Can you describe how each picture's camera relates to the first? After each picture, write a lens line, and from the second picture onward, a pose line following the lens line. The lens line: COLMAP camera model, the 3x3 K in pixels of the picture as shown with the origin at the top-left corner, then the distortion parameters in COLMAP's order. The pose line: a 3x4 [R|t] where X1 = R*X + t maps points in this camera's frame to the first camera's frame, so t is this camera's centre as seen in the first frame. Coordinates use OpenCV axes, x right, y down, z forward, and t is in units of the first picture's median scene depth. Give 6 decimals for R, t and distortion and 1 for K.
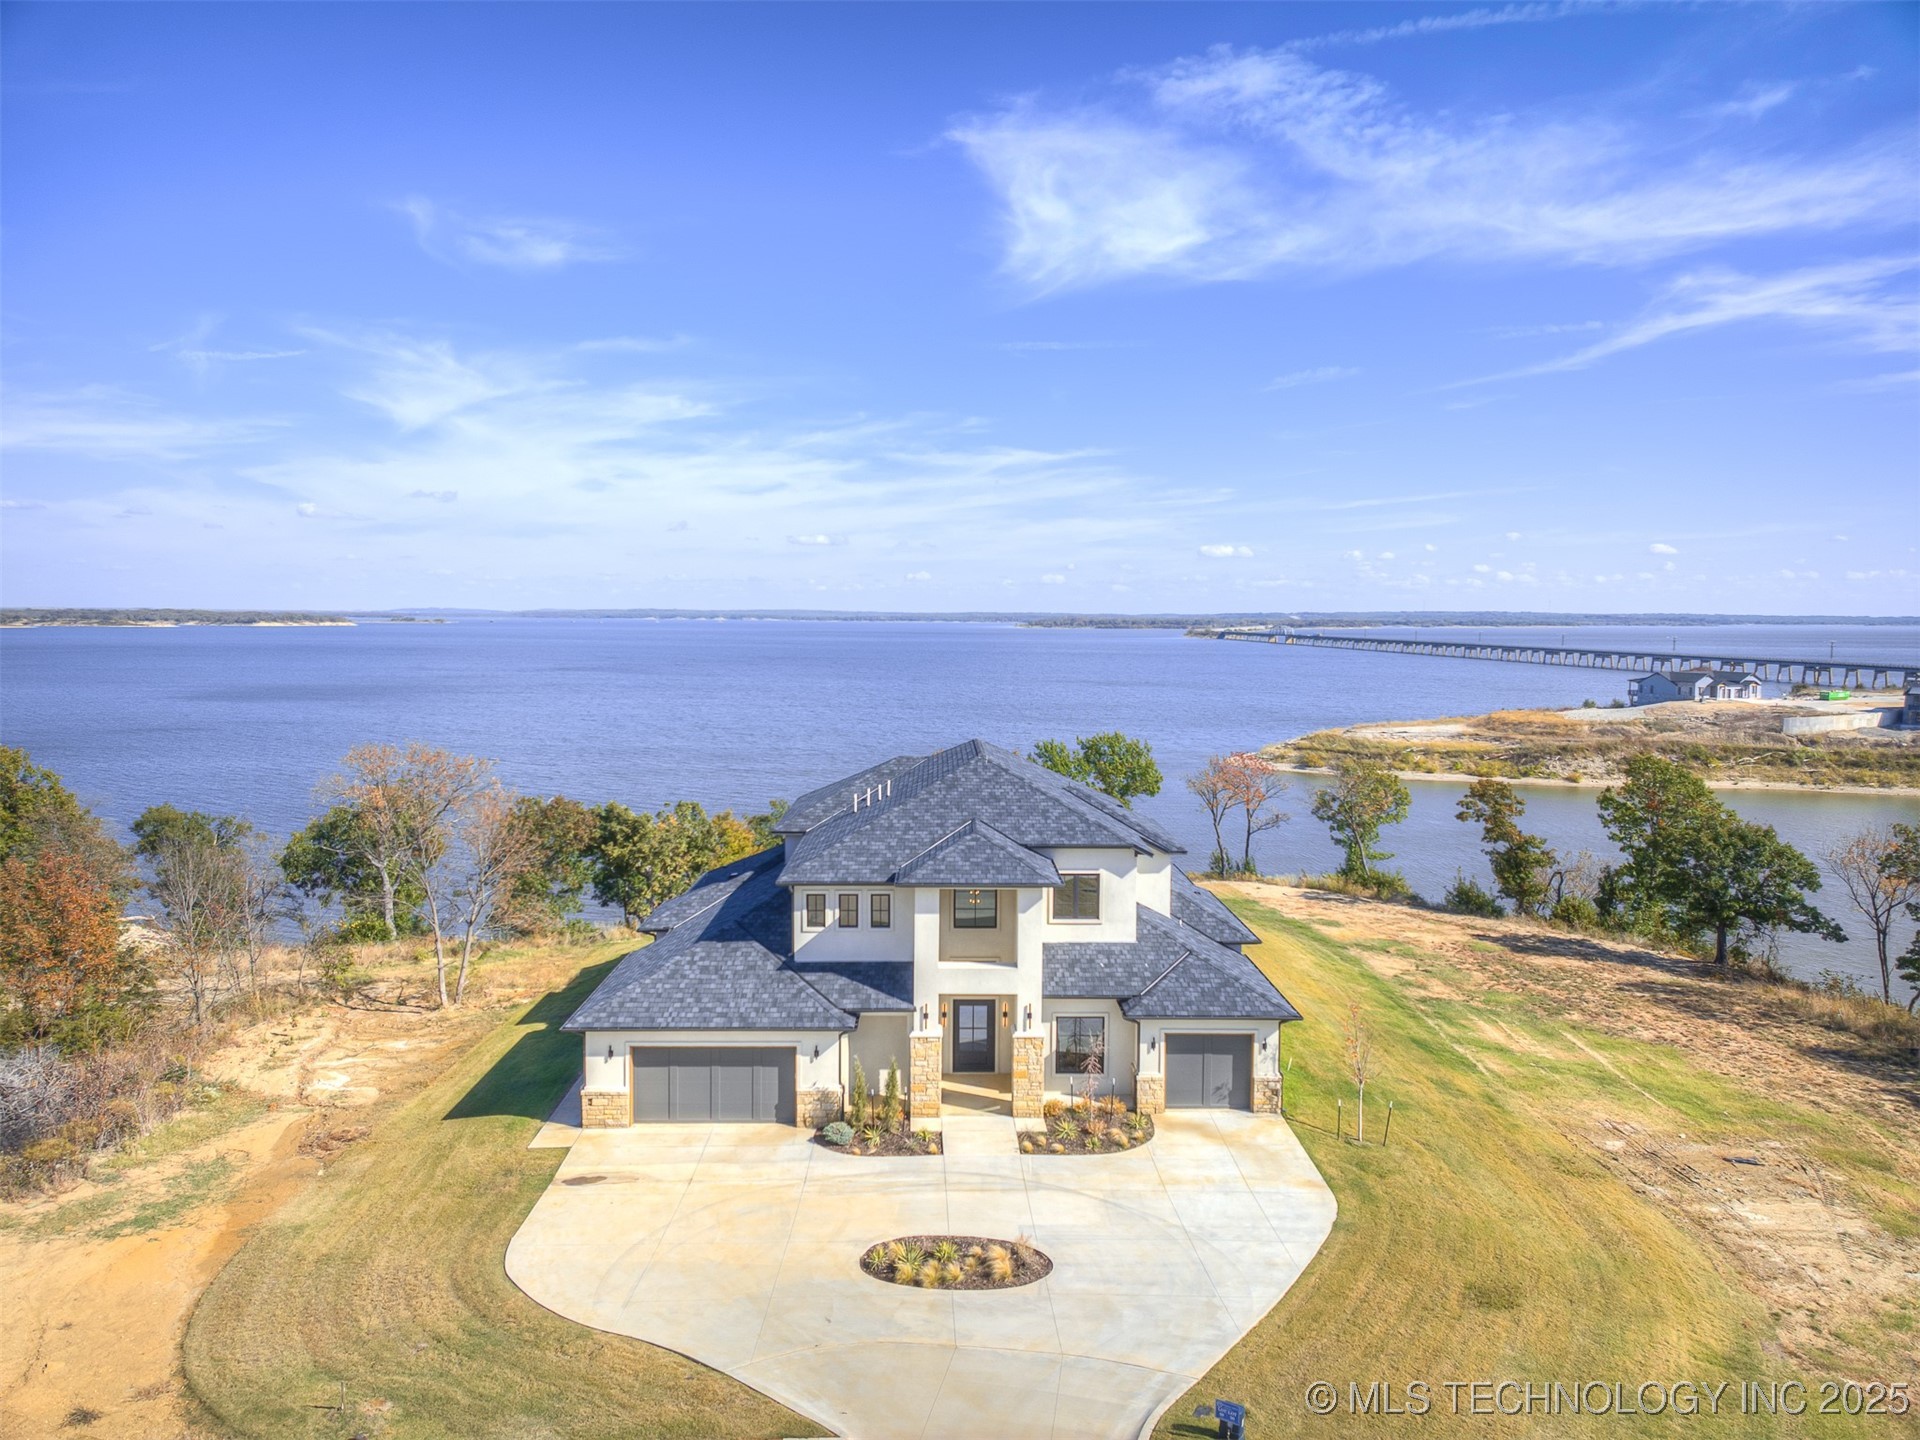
lens RADIAL K [[1298.8, 0, 948.0], [0, 1298.8, 722.5], [0, 0, 1]] dist [0.050492, -0.070281]
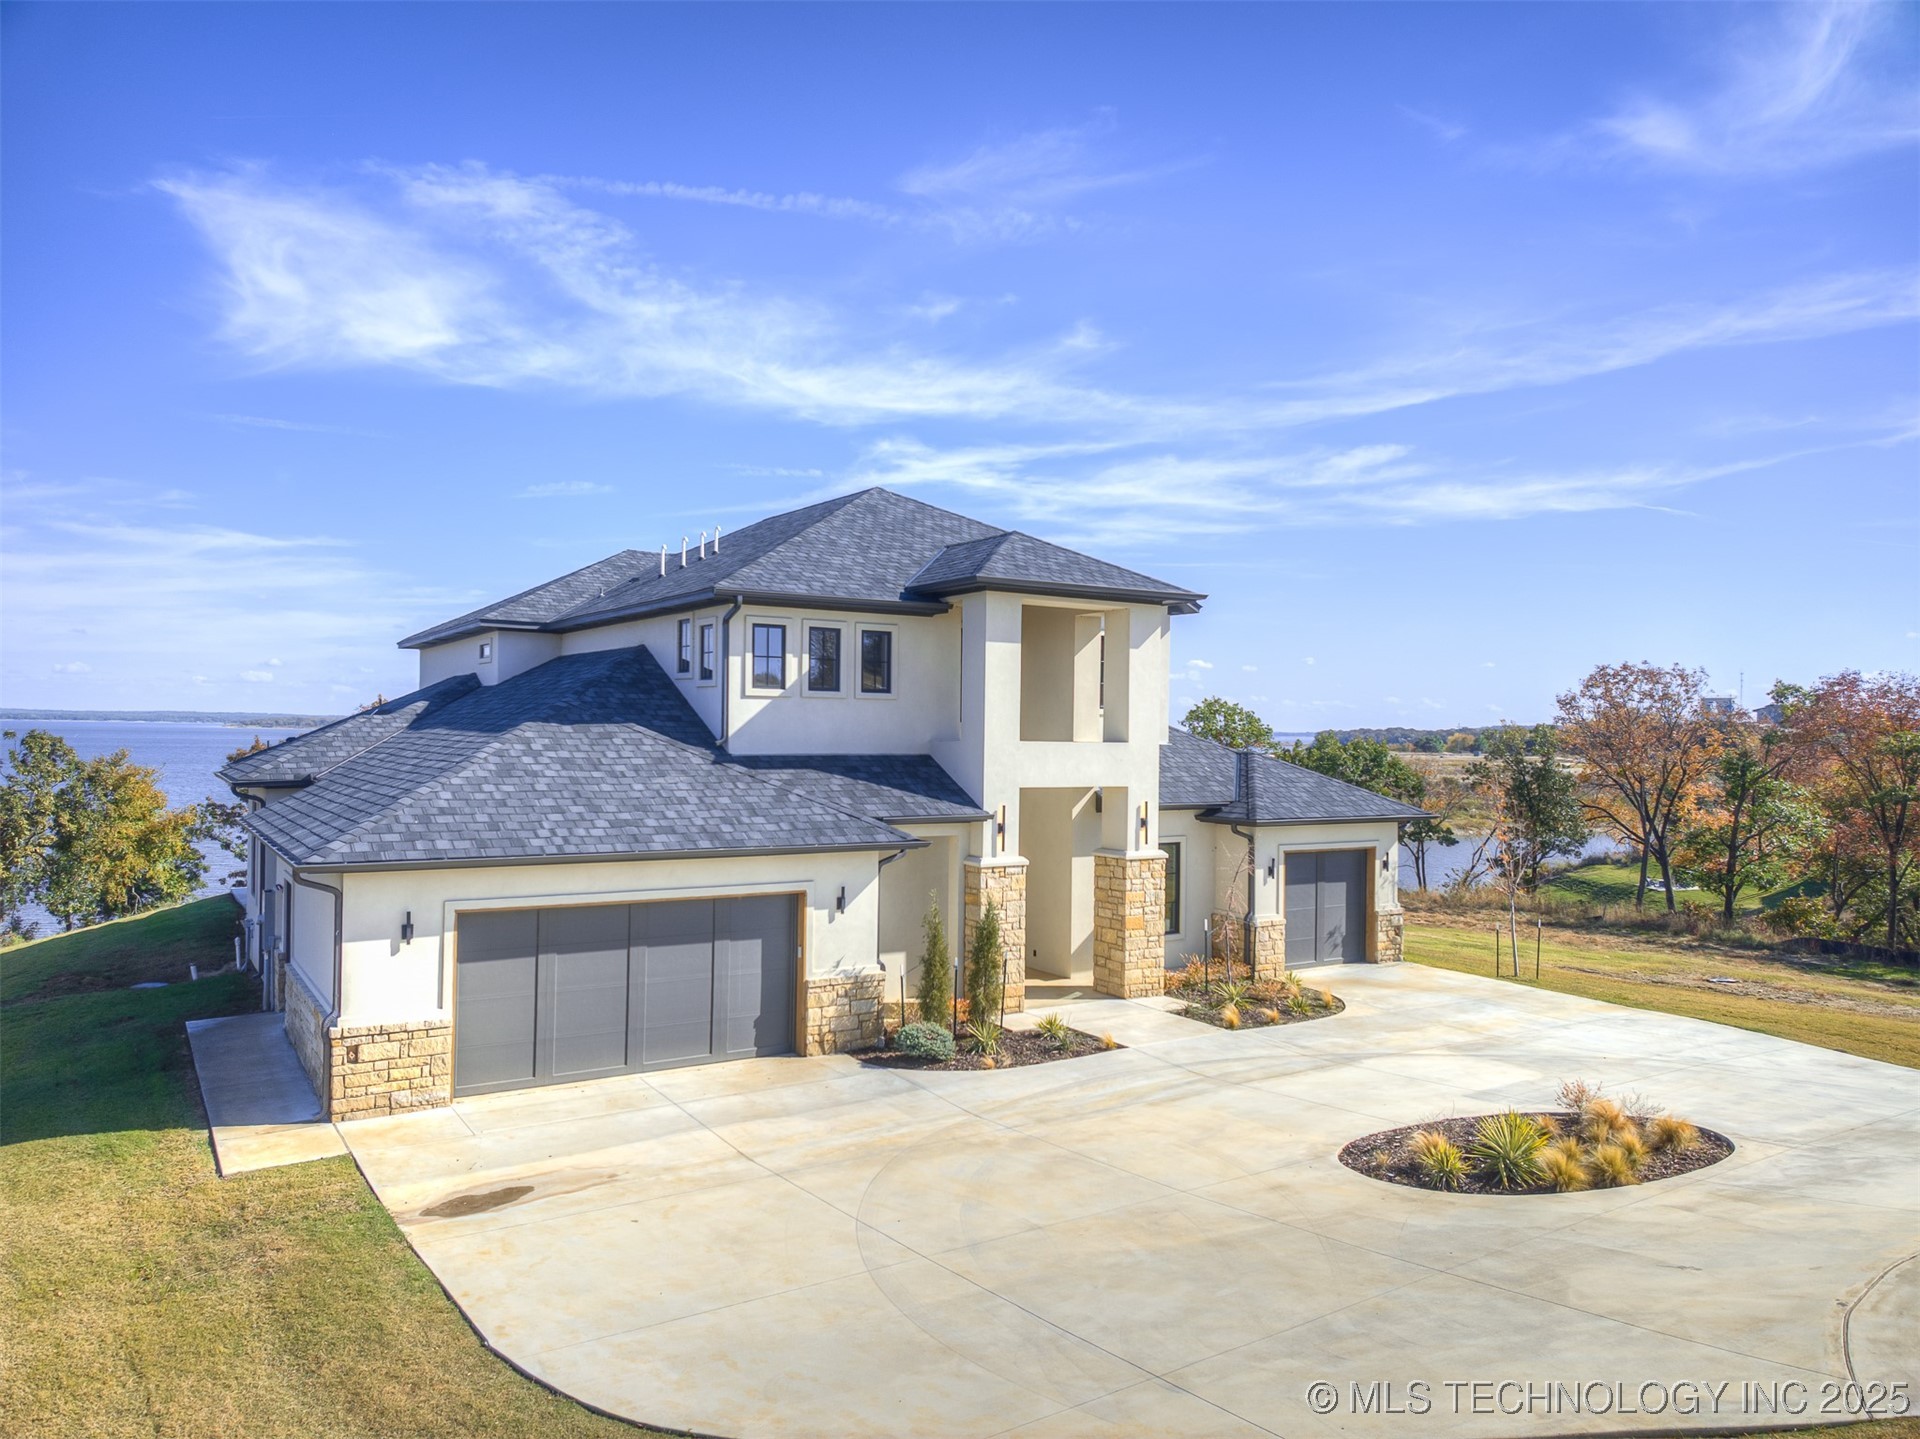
lens RADIAL K [[1312.3, 0, 966.0], [0, 1312.3, 643.2], [0, 0, 1]] dist [0.002463, -0.031279]
pose [[0.838542, 0.046274, 0.542869, -0.337542], [0.035146, 0.989717, -0.138652, 0.224386], [-0.543702, 0.135345, 0.828293, 0.533242]]
